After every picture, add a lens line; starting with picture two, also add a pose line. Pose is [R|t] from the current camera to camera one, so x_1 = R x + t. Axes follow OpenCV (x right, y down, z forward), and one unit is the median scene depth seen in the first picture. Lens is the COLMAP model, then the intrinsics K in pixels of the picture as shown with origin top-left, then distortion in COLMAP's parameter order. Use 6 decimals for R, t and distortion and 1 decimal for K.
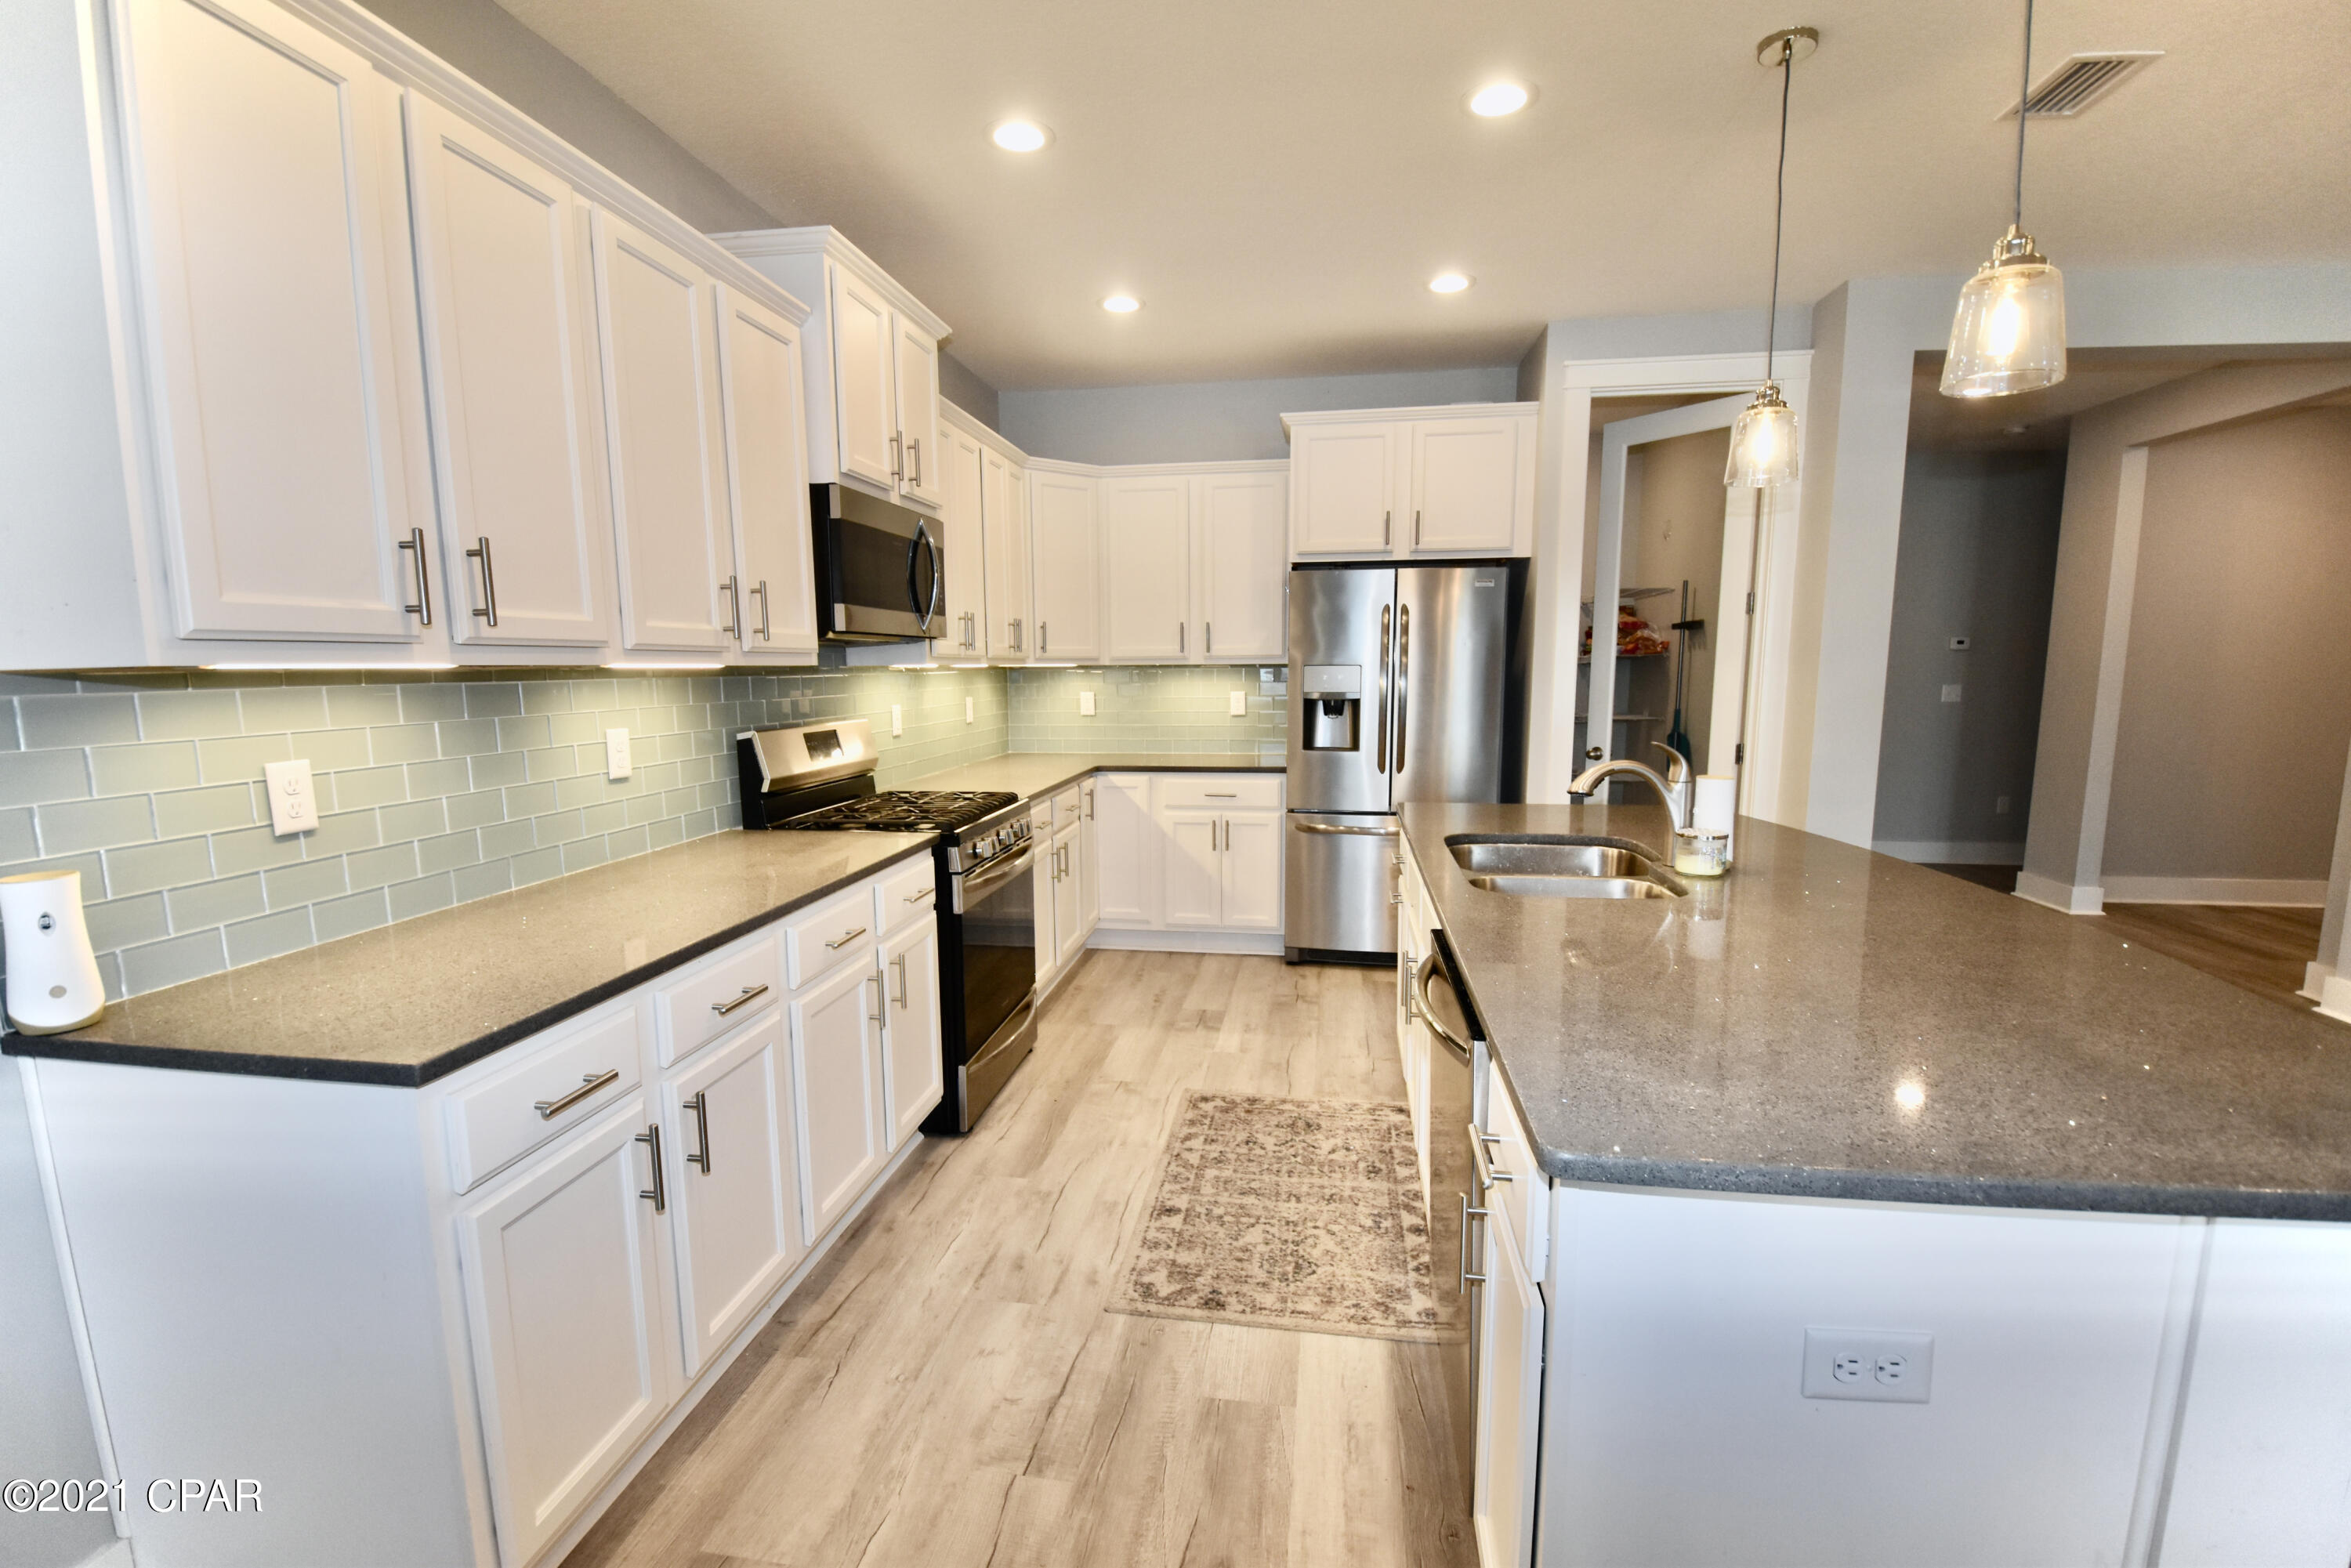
lens RADIAL K [[1033.0, 0, 1173.3], [0, 1033.0, 801.0], [0, 0, 1]] dist [0.007795, -0.016079]
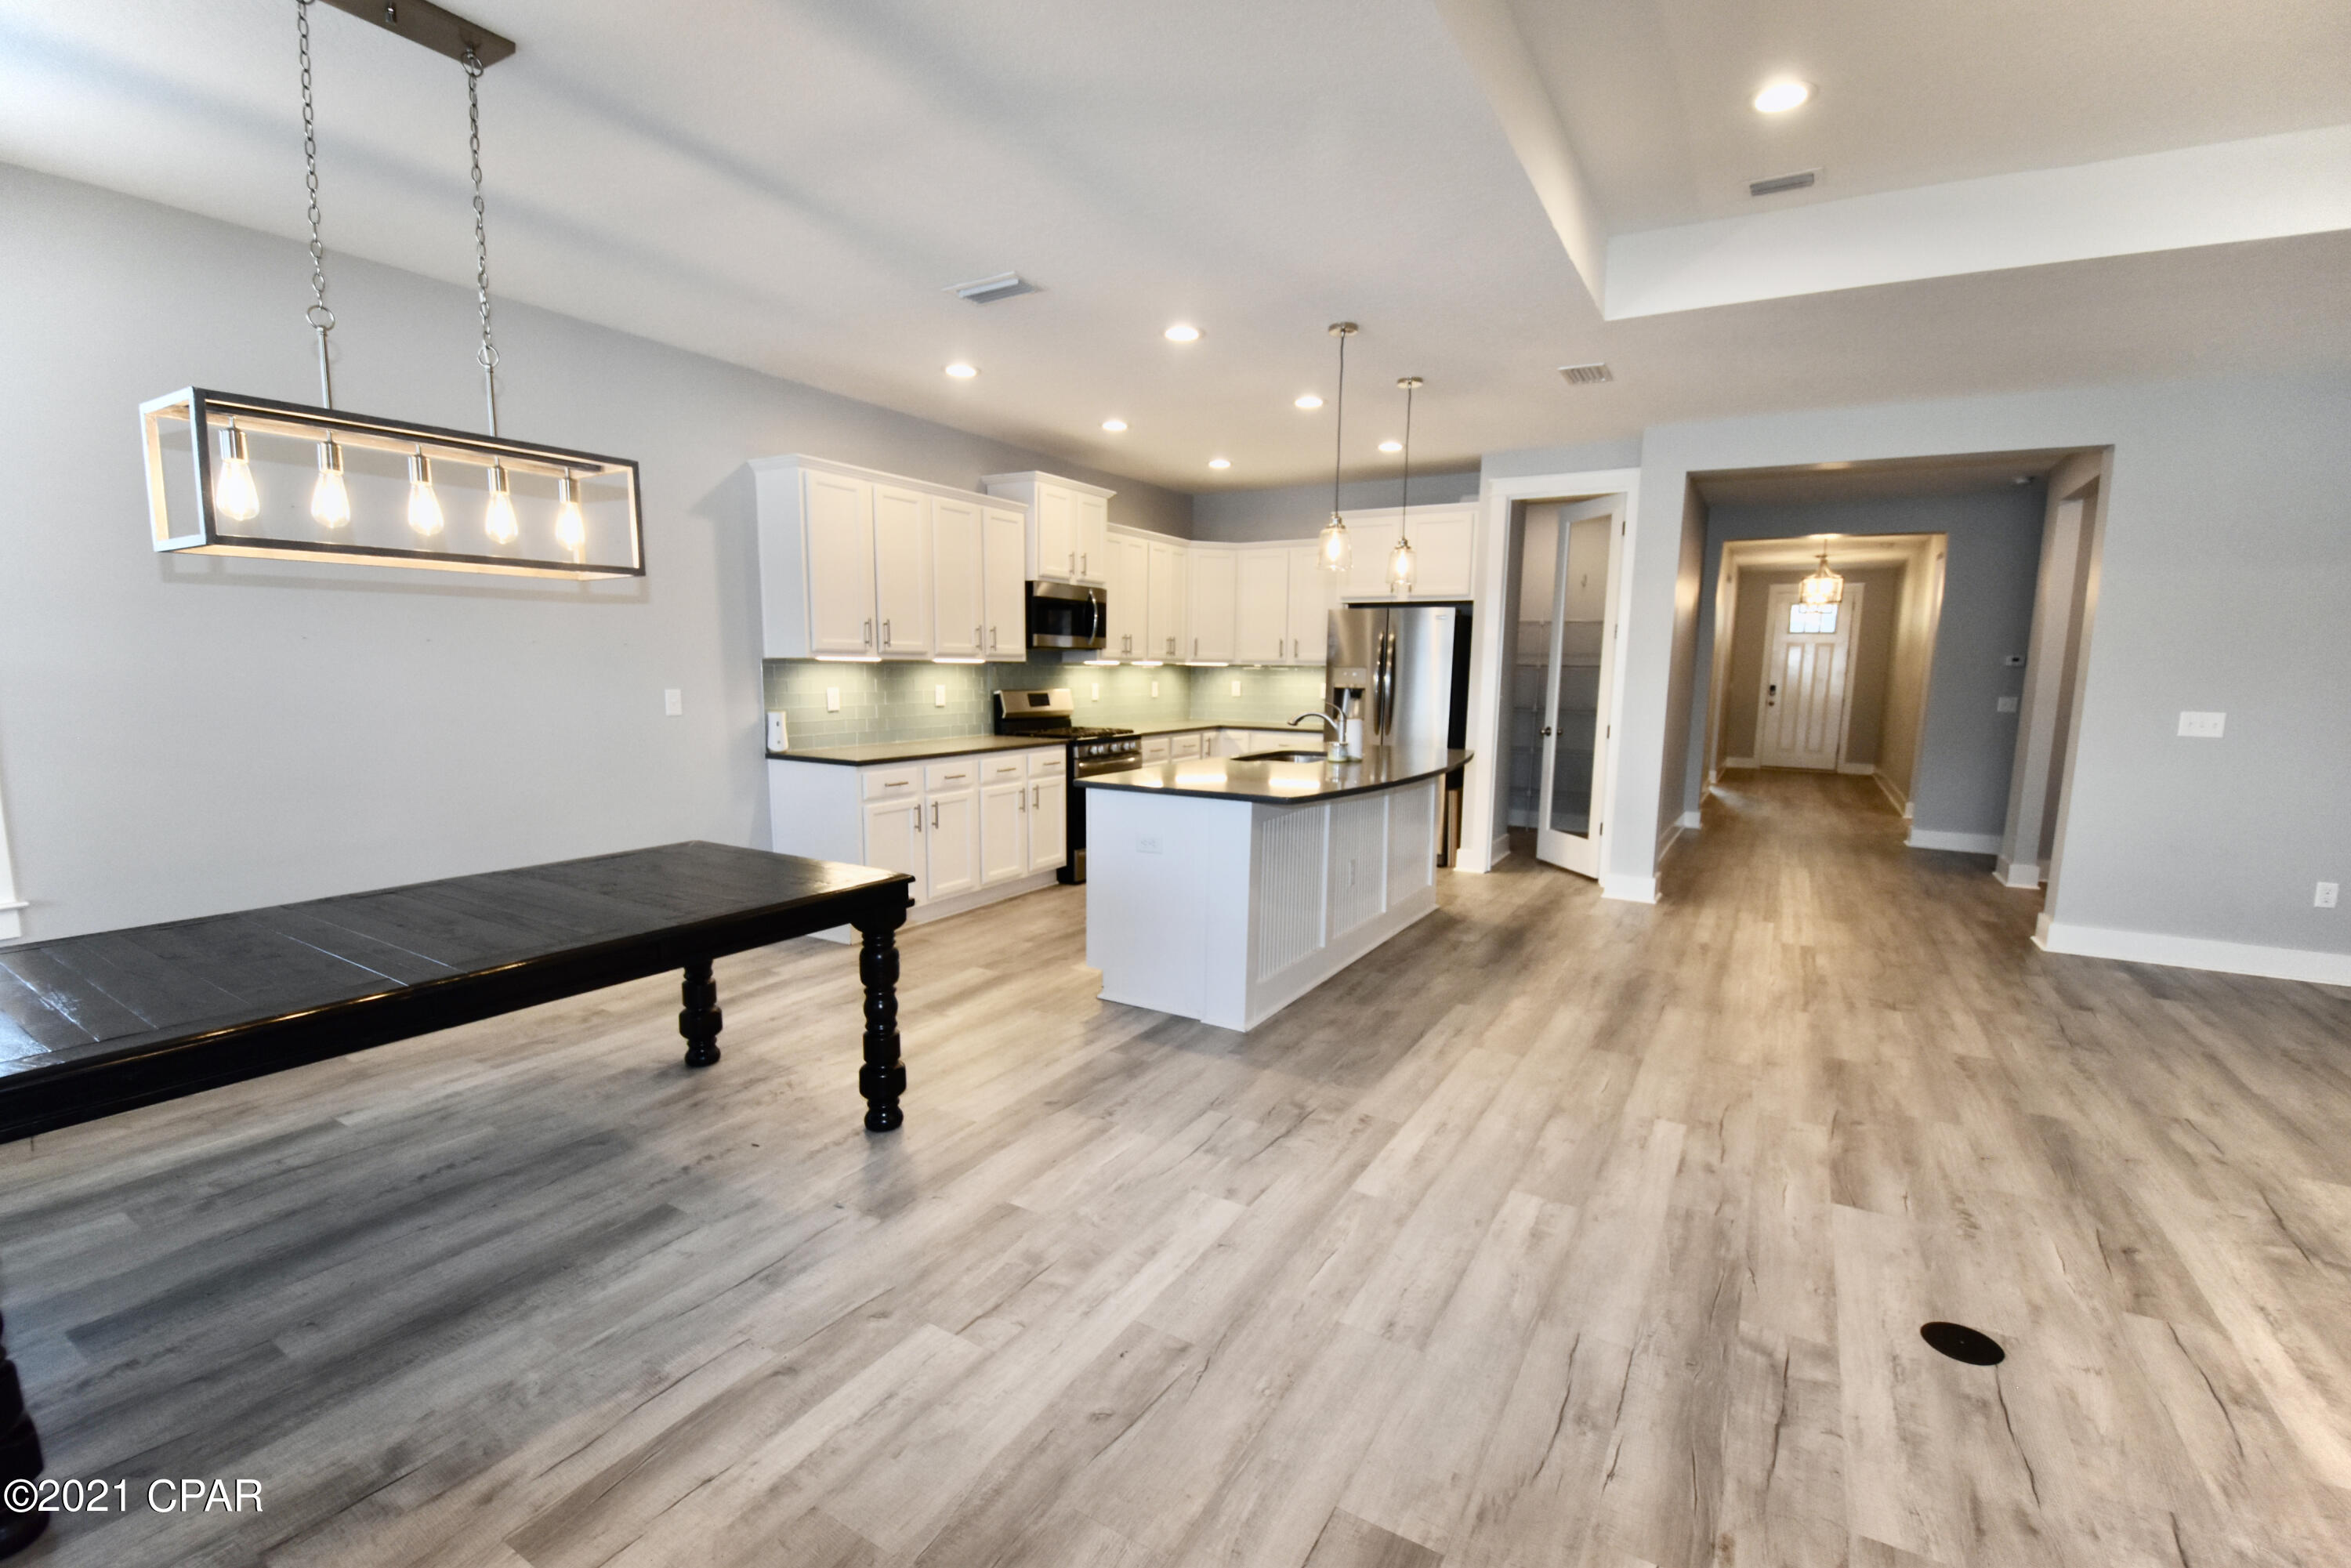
lens RADIAL K [[1033.0, 0, 1171.6], [0, 1033.0, 804.4], [0, 0, 1]] dist [0.007795, -0.016079]
pose [[0.927298, 0.068851, -0.367938, 0.767693], [-0.067584, 0.997580, 0.016345, 0.115049], [0.368173, 0.009710, 0.929707, -0.926580]]
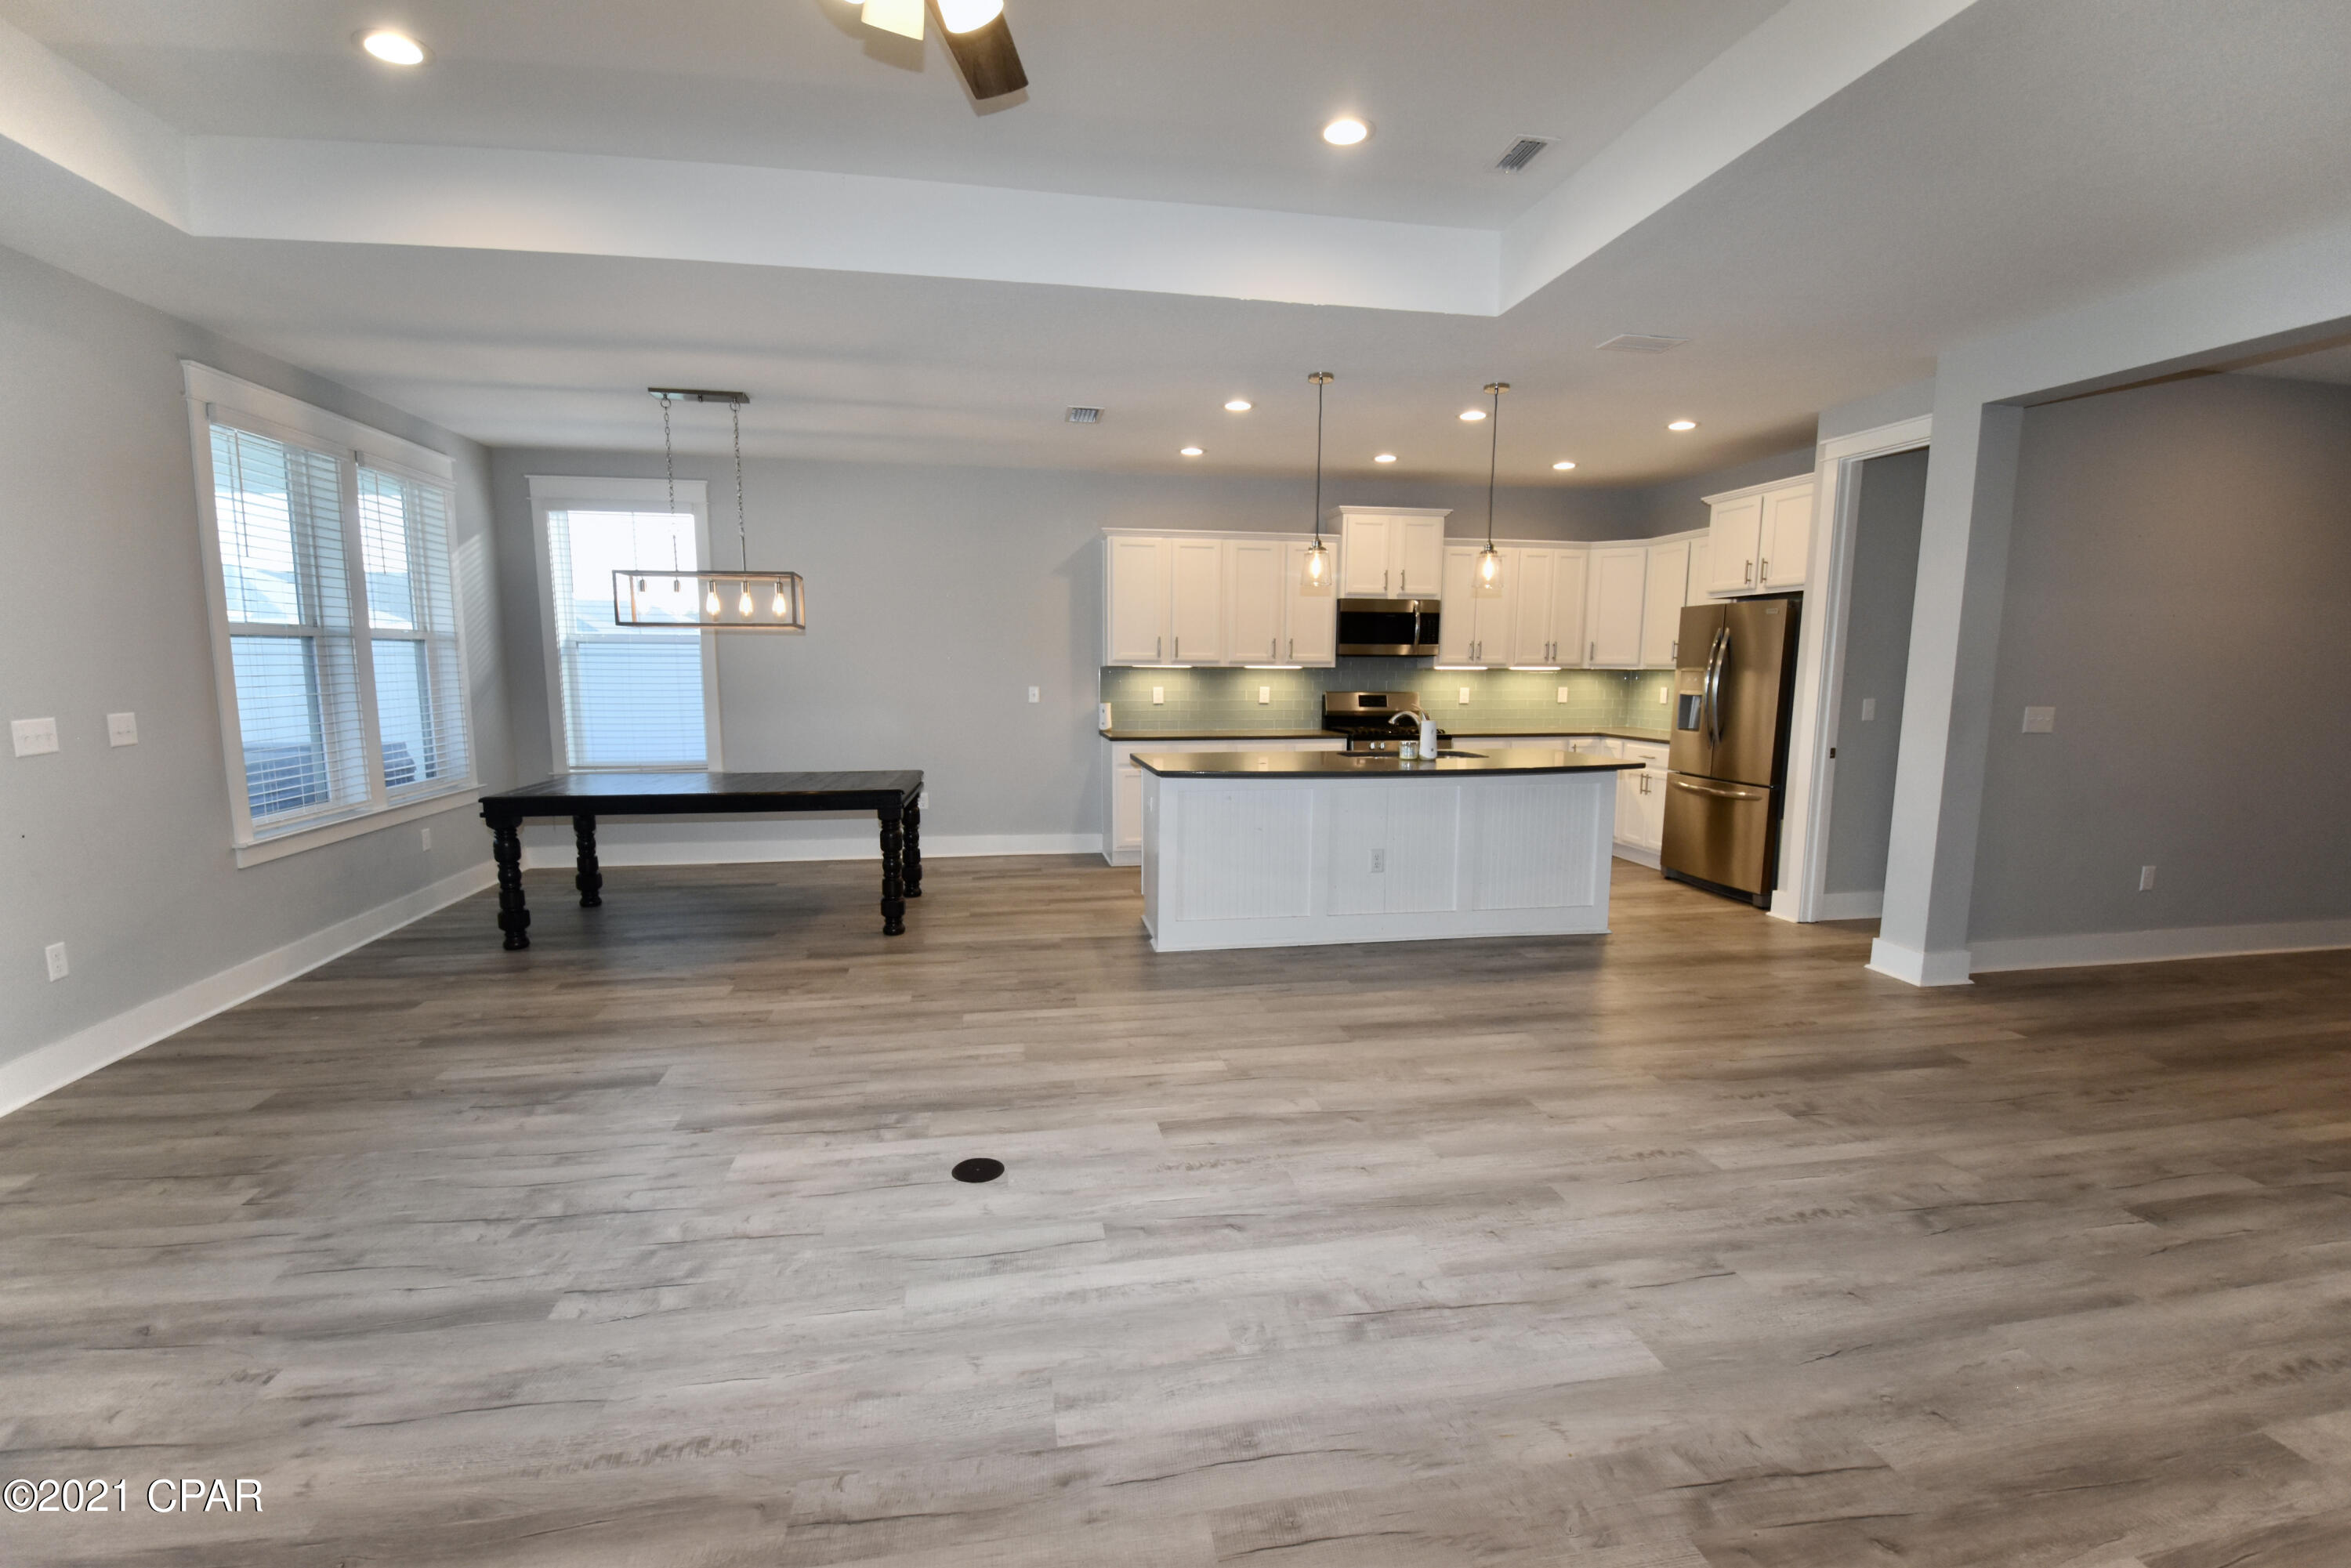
lens RADIAL K [[1033.0, 0, 1167.5], [0, 1033.0, 800.4], [0, 0, 1]] dist [0.007795, -0.016079]
pose [[0.321876, 0.133052, -0.937386, 1.967836], [-0.130778, 0.986834, 0.095164, 0.007563], [0.937706, 0.091959, 0.335039, -0.237472]]
